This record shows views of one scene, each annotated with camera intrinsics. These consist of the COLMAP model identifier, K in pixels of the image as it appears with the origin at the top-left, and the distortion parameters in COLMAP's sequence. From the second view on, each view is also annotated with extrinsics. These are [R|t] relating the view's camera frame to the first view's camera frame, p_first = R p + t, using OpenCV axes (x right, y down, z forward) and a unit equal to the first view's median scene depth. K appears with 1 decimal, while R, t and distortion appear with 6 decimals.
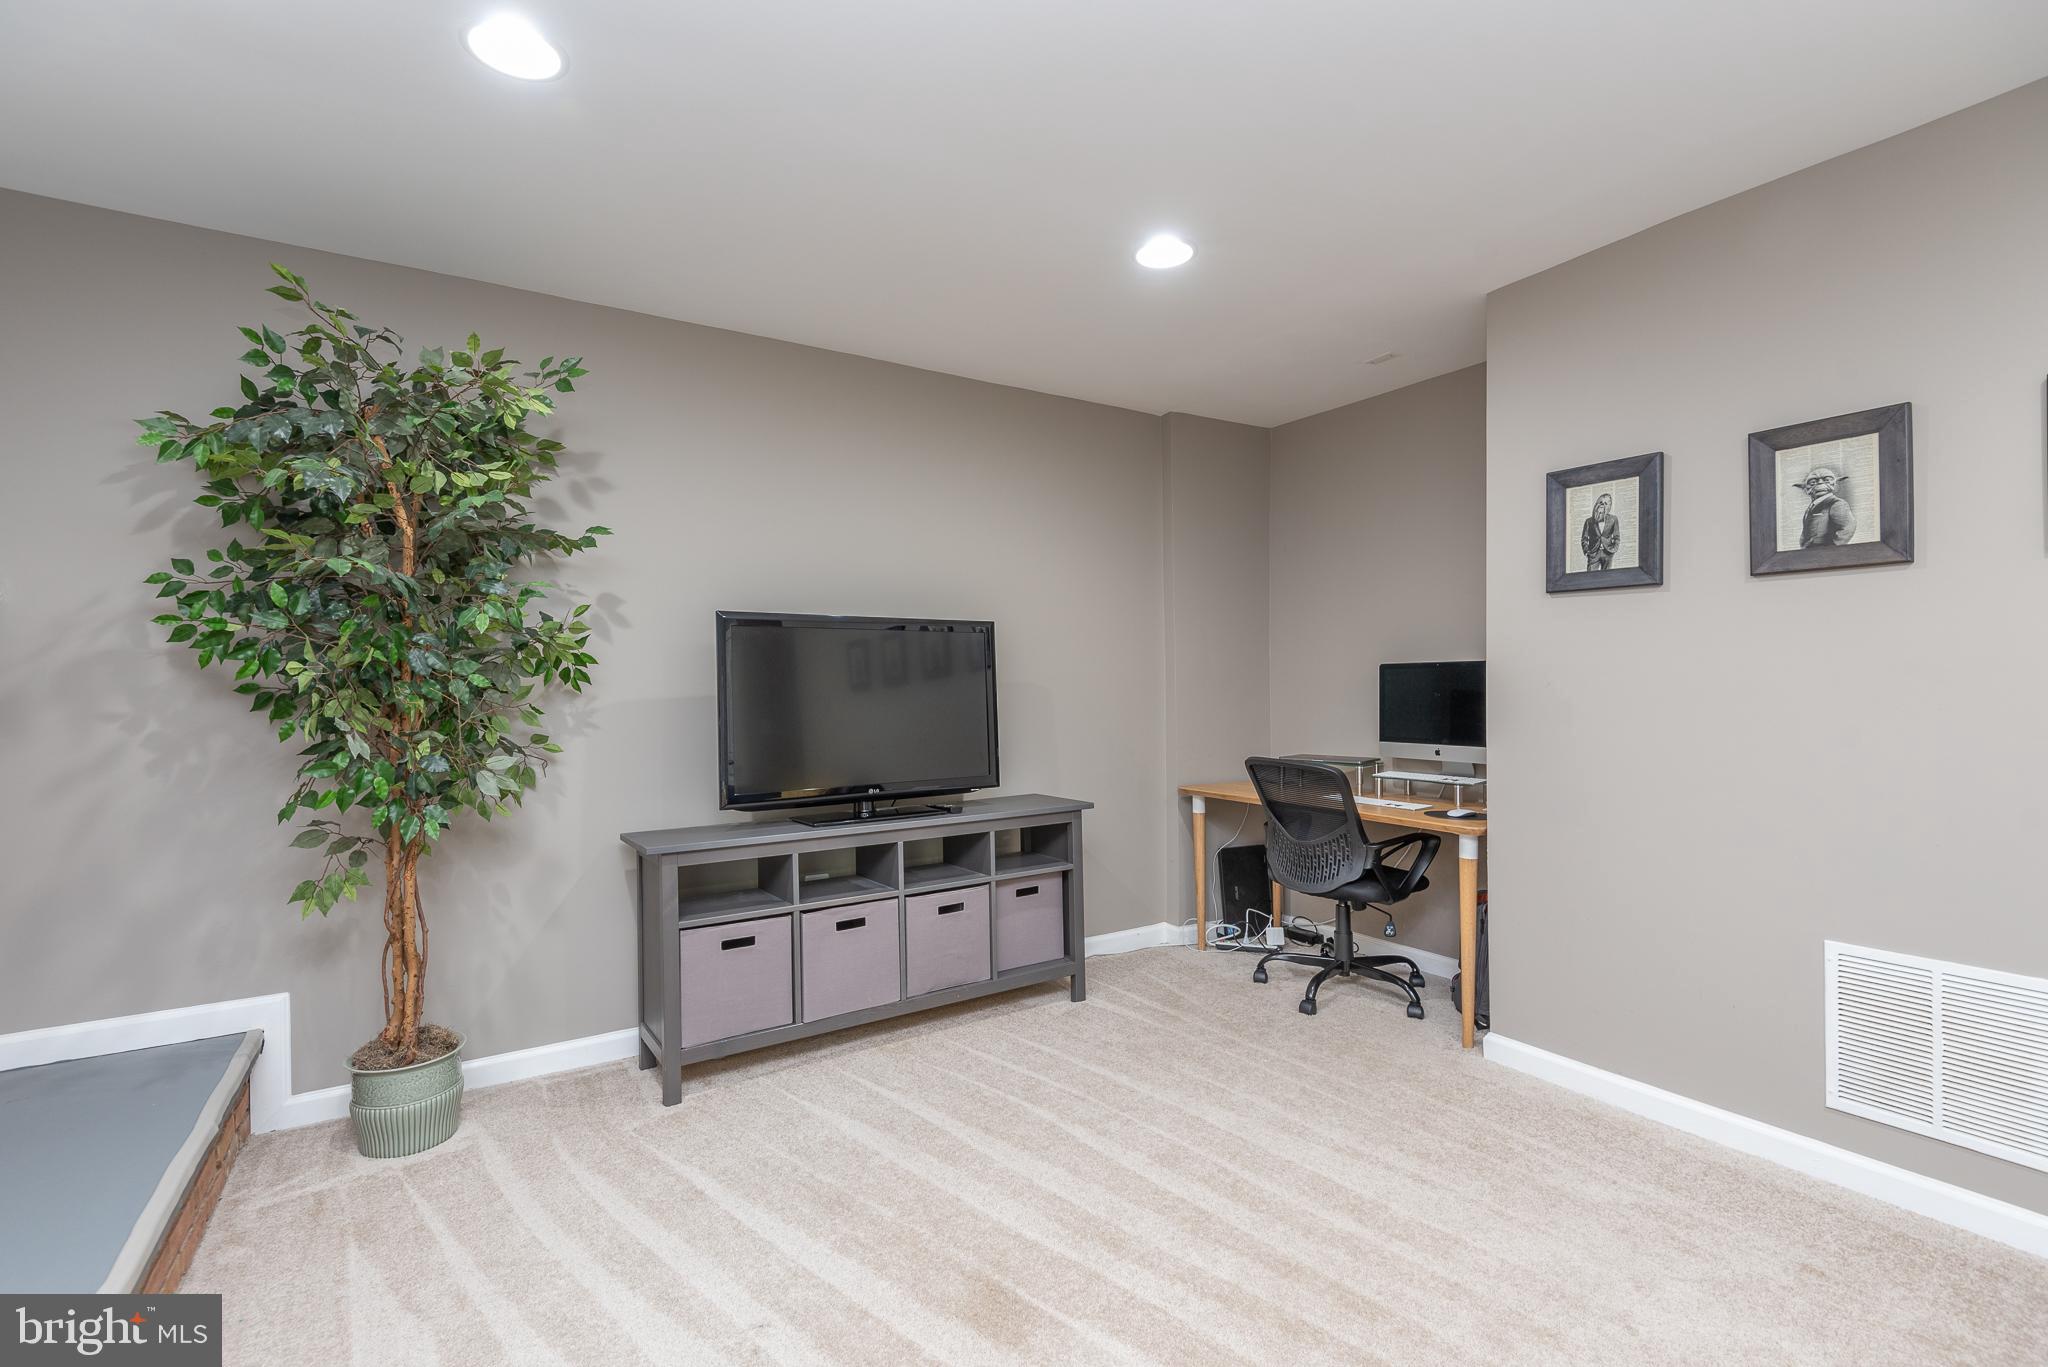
lens RADIAL K [[917.4, 0, 1024.0], [0, 917.4, 683.5], [0, 0, 1]] dist [0.020459, -0.011534]
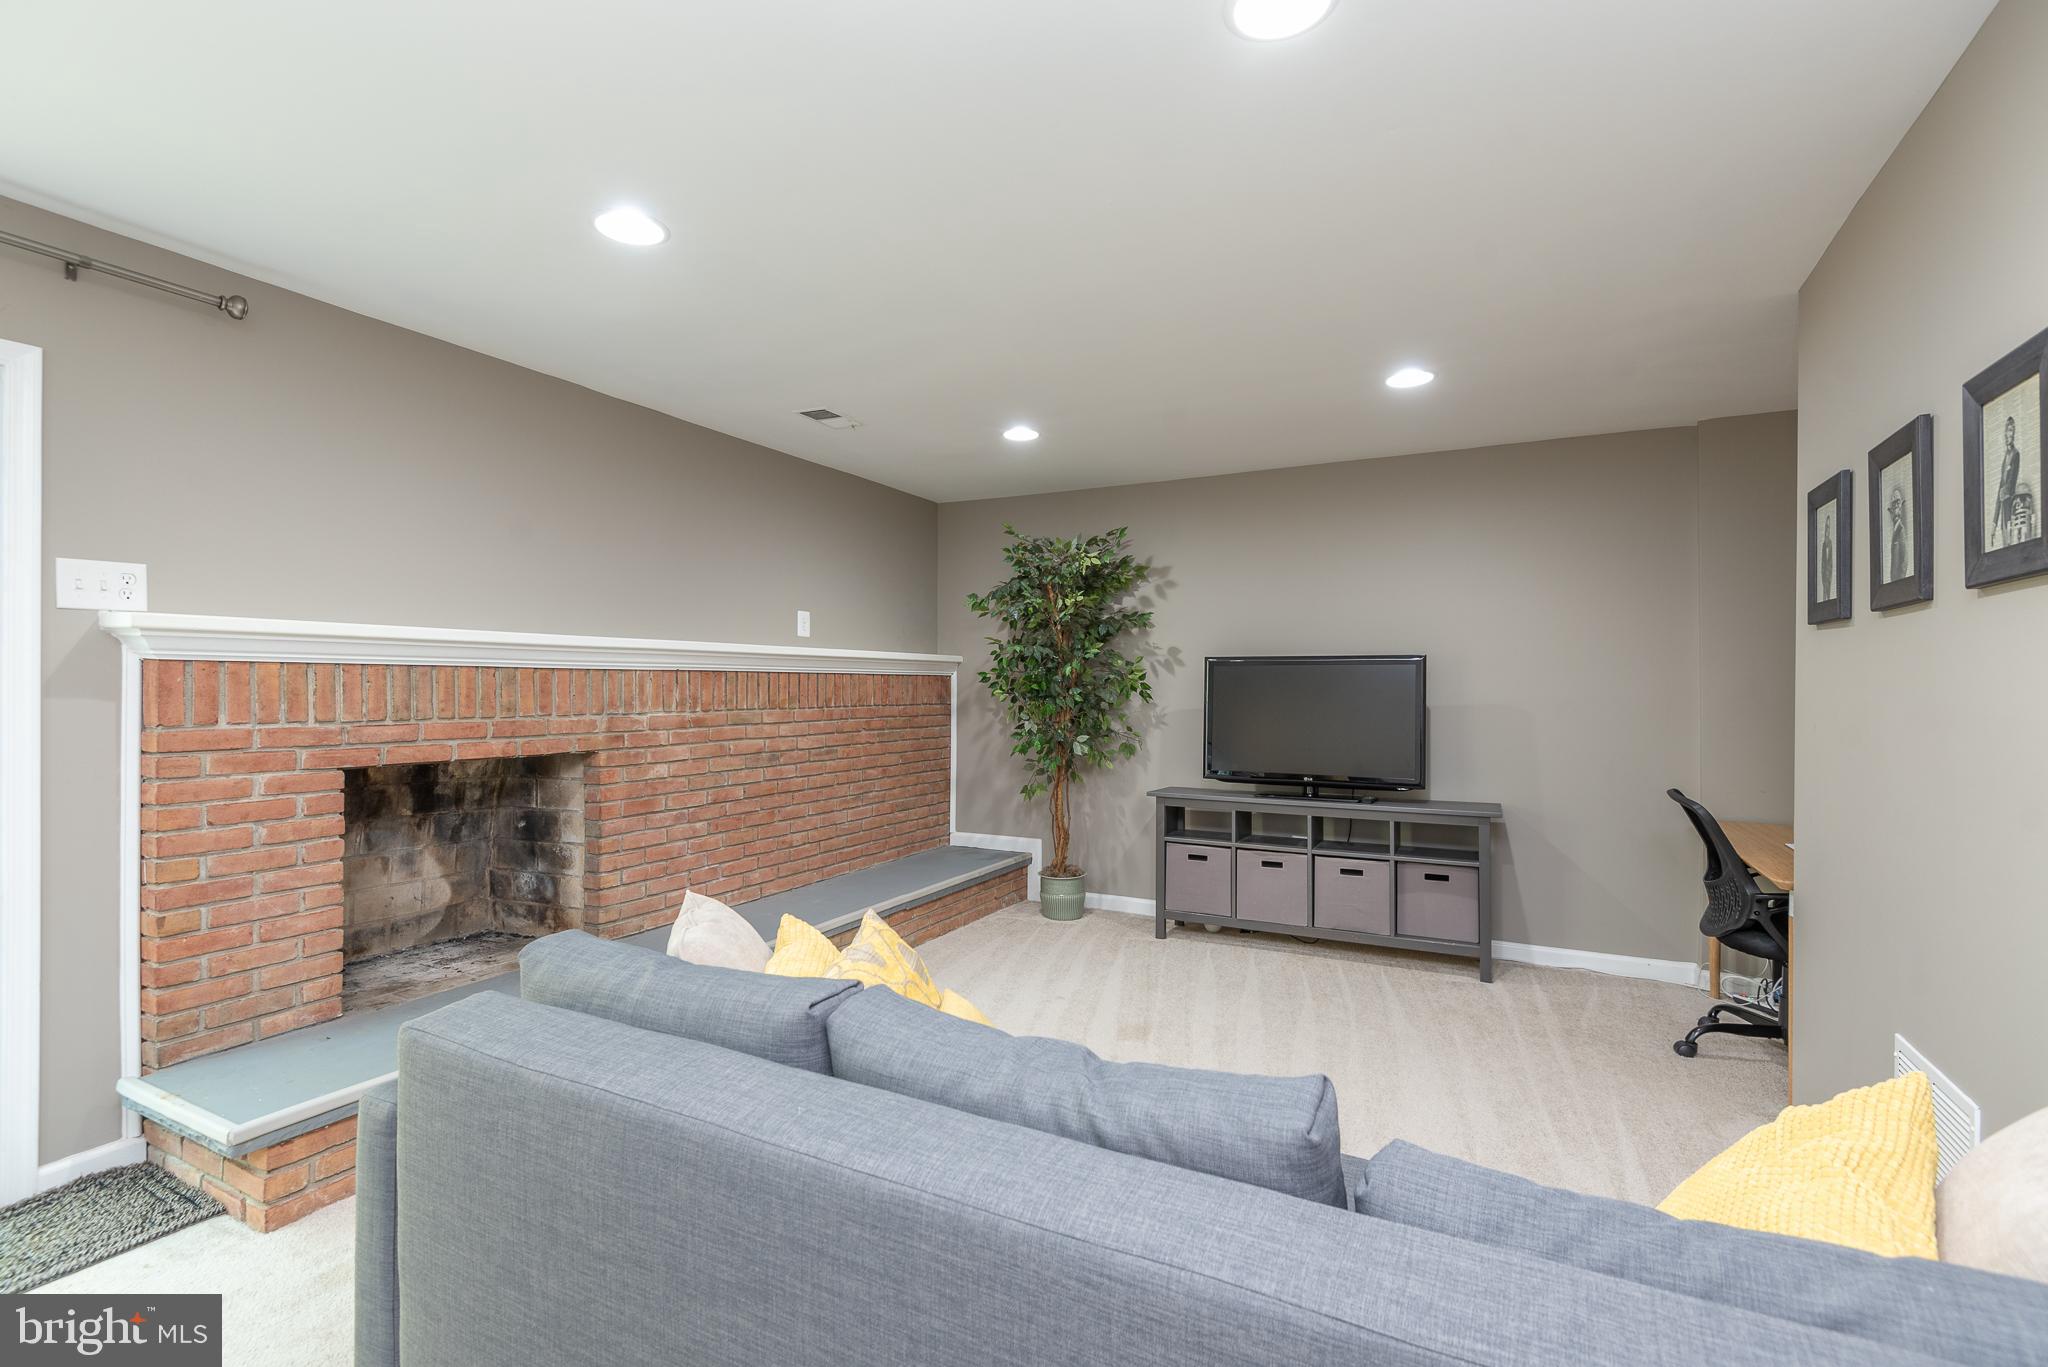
lens RADIAL K [[917.4, 0, 1024.0], [0, 917.4, 683.5], [0, 0, 1]] dist [0.020459, -0.011534]
pose [[0.502740, 0.008357, -0.864397, 0.934226], [-0.010008, 0.999943, 0.003846, -0.035129], [0.864380, 0.006717, 0.502795, -0.106936]]
